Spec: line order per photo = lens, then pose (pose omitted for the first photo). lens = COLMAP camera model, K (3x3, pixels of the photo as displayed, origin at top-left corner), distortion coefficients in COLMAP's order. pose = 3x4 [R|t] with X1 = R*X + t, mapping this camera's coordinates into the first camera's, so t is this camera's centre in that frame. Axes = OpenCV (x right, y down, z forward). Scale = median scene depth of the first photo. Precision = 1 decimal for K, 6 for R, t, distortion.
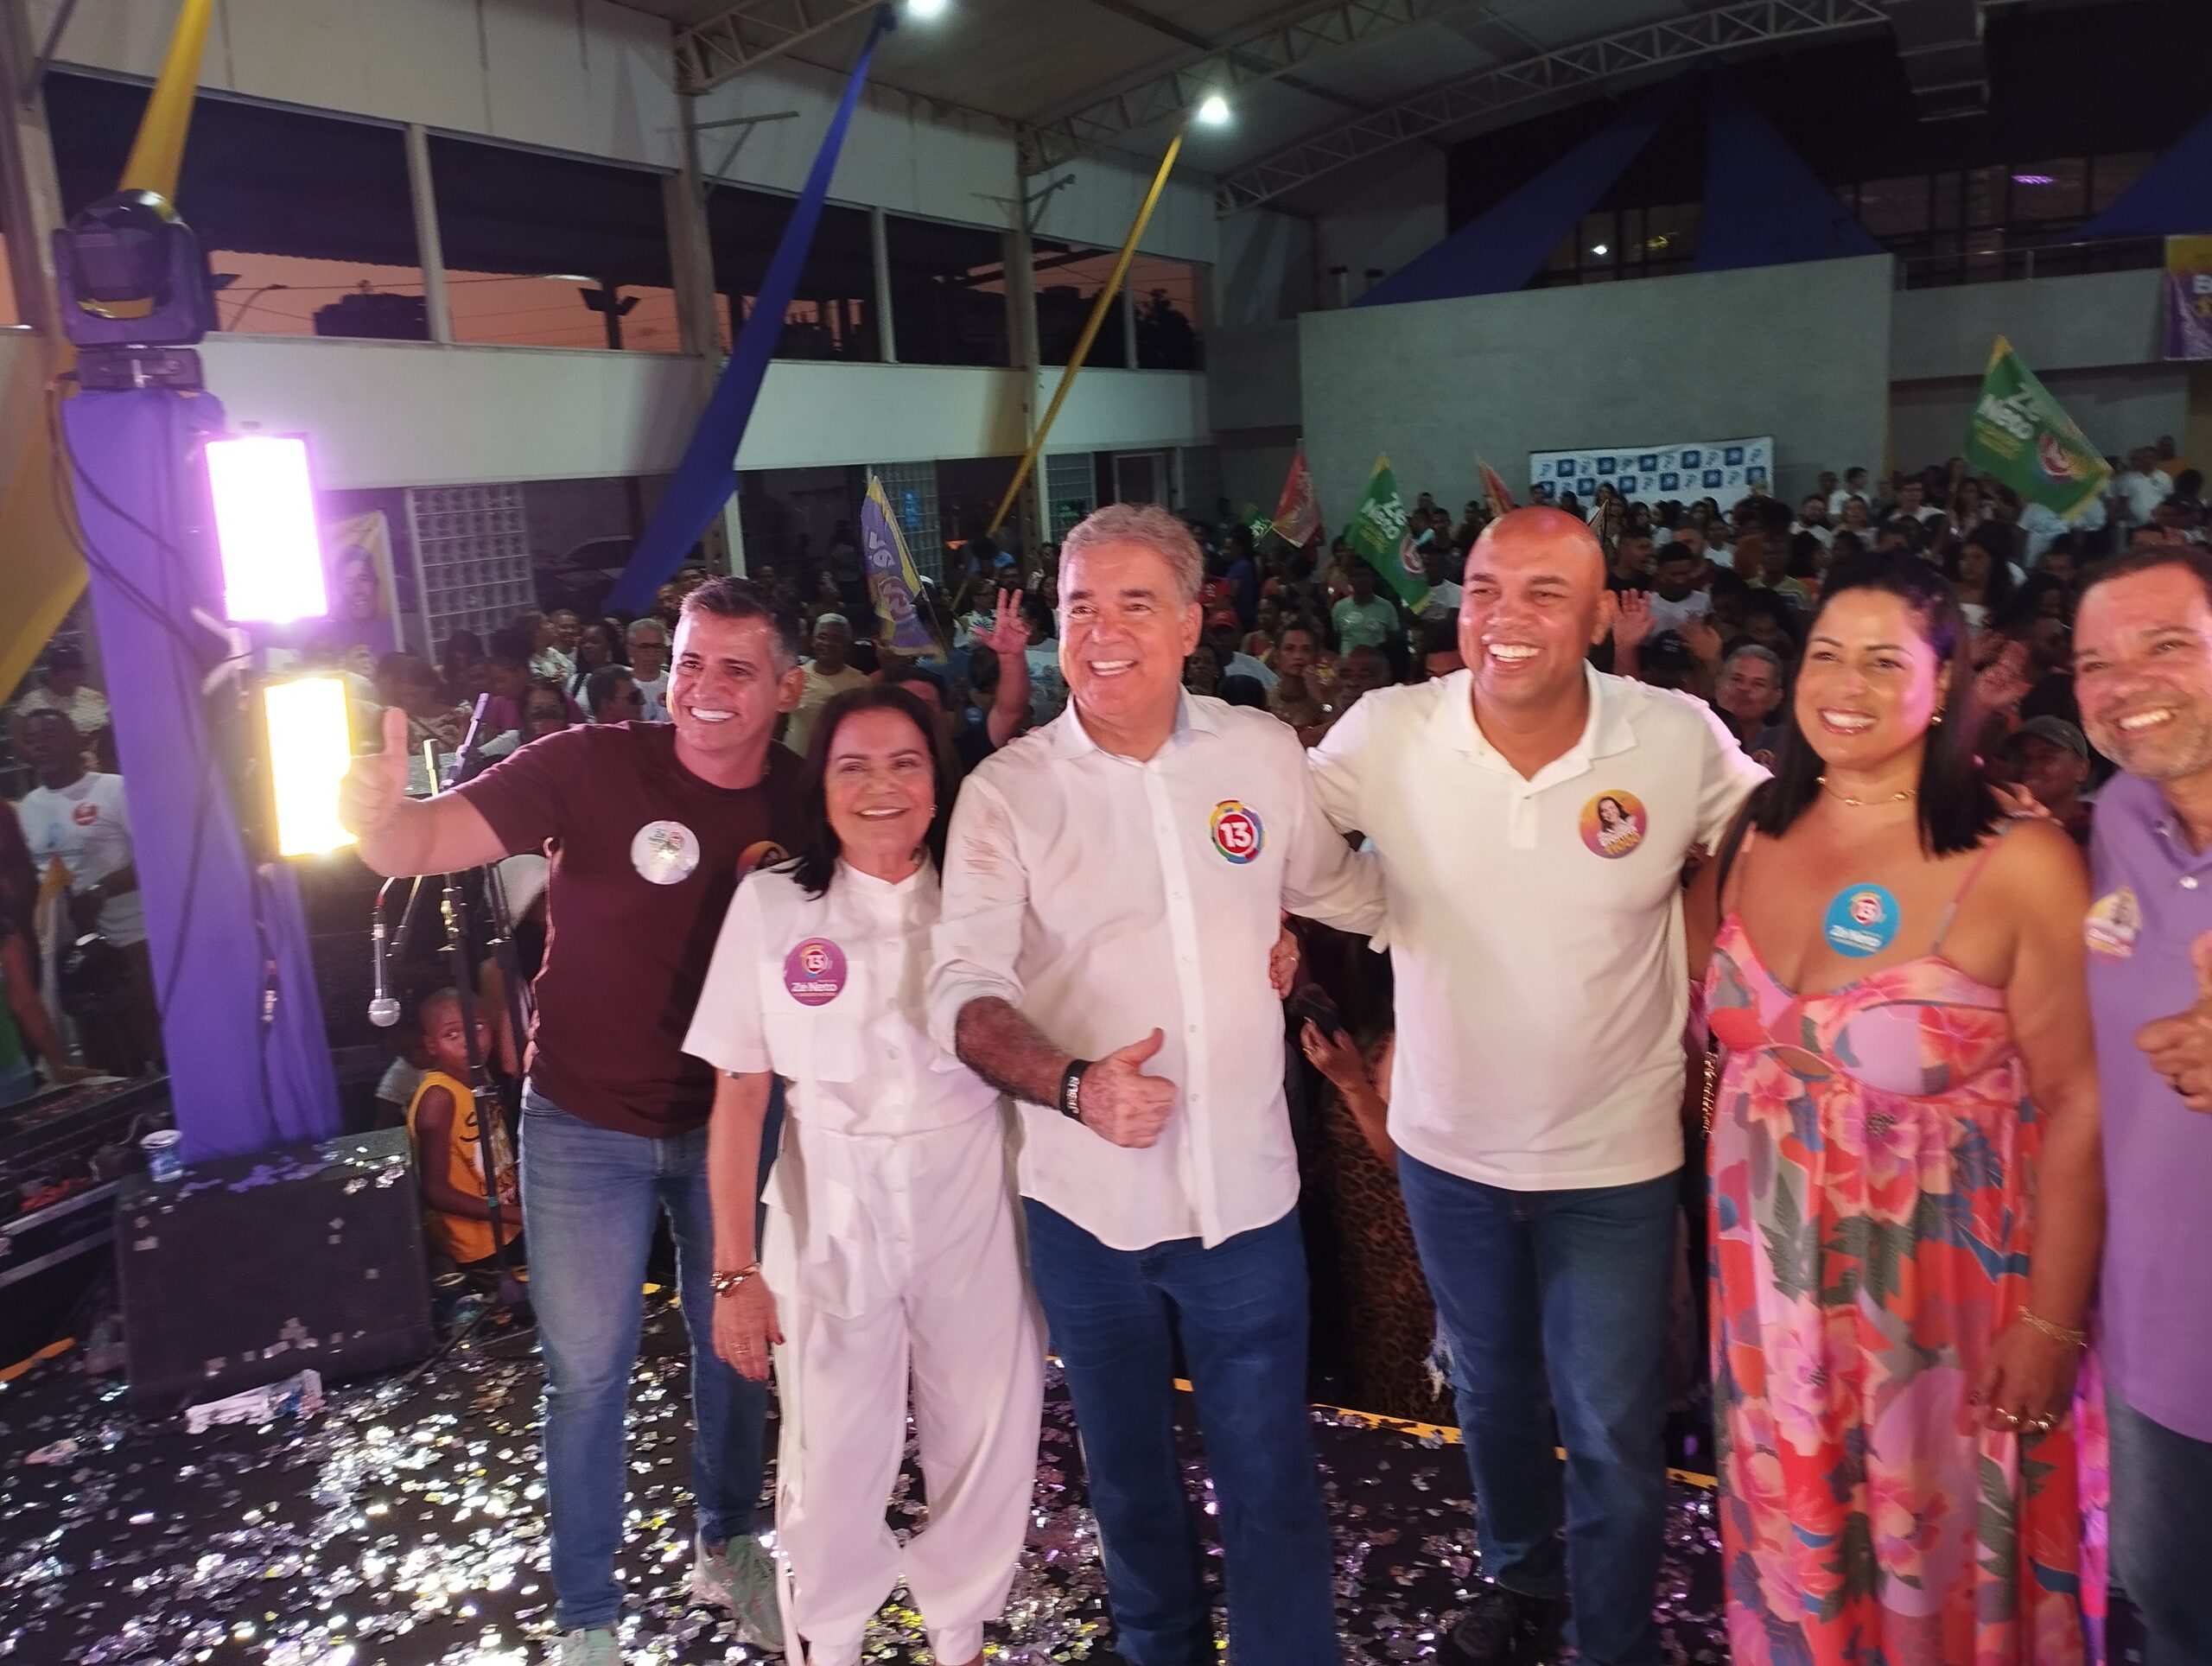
lens RADIAL K [[1833.7, 0, 1118.5], [0, 1833.7, 837.9], [0, 0, 1]] dist [0.080052, -0.111386]
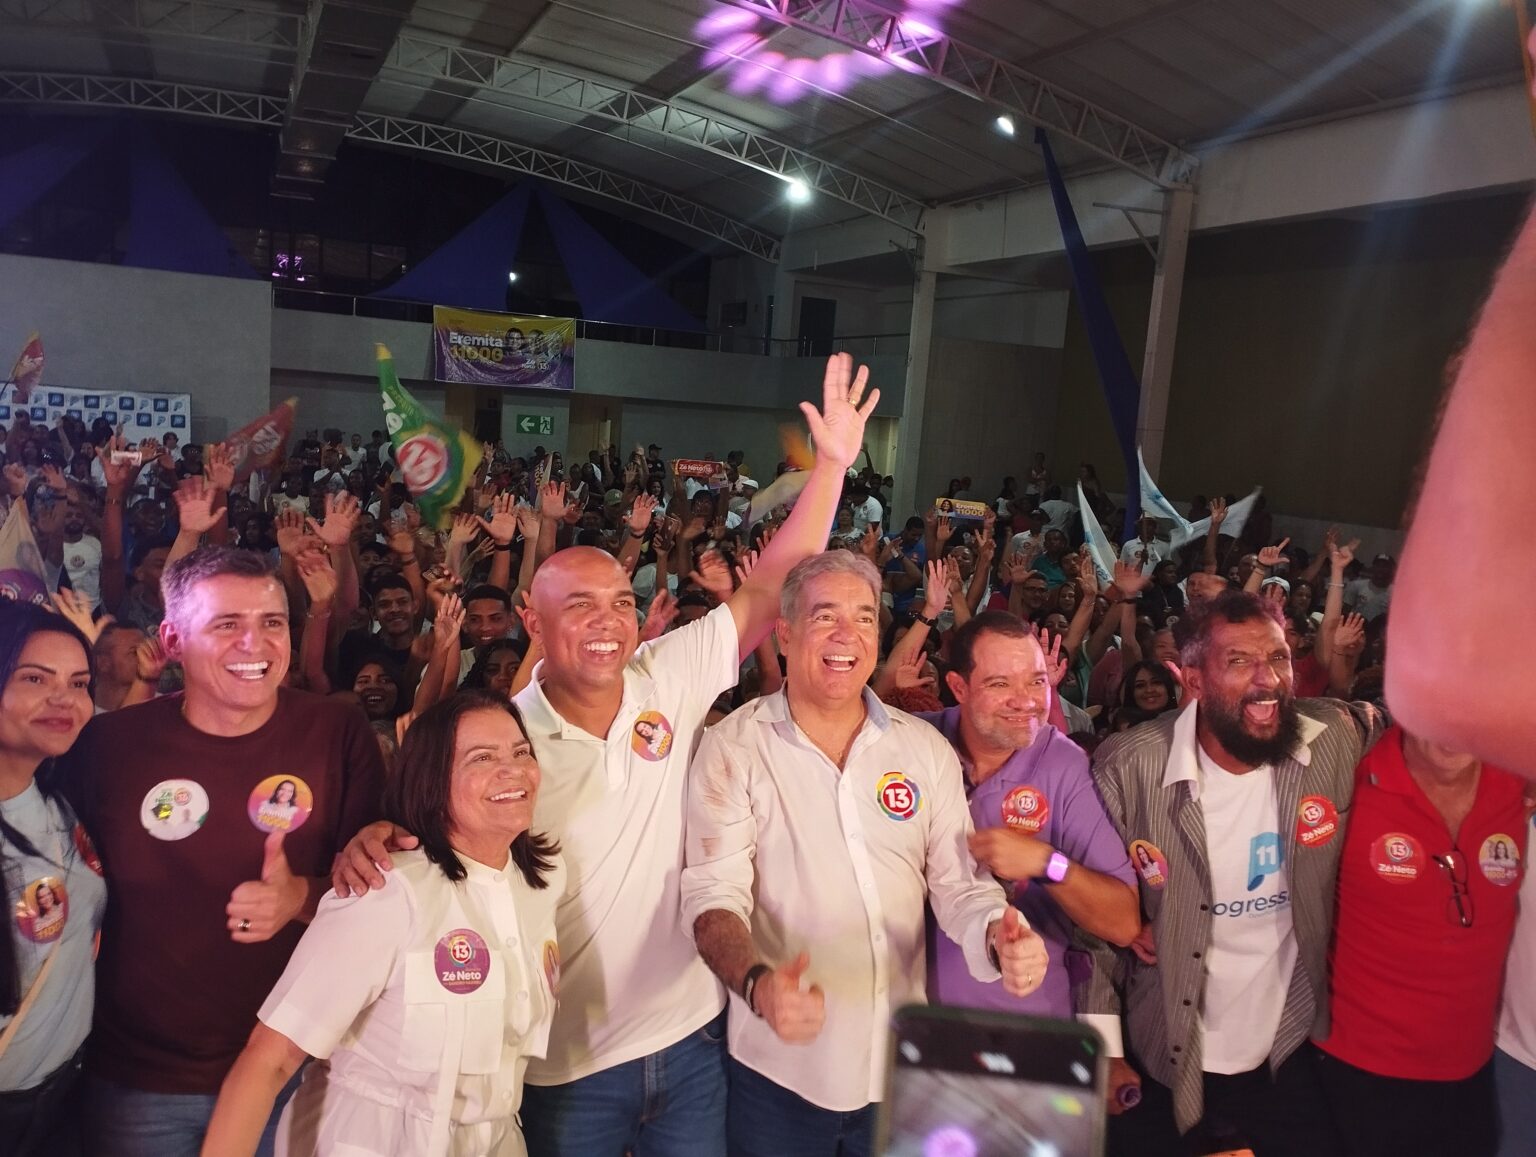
lens RADIAL K [[1273.3, 0, 776.6], [0, 1273.3, 581.9], [0, 0, 1]] dist [0.080052, -0.111386]
pose [[0.664855, 0.015334, 0.746815, -0.418855], [0.035112, 0.998043, -0.051751, -0.069217], [-0.746147, 0.060629, 0.663015, 0.253734]]
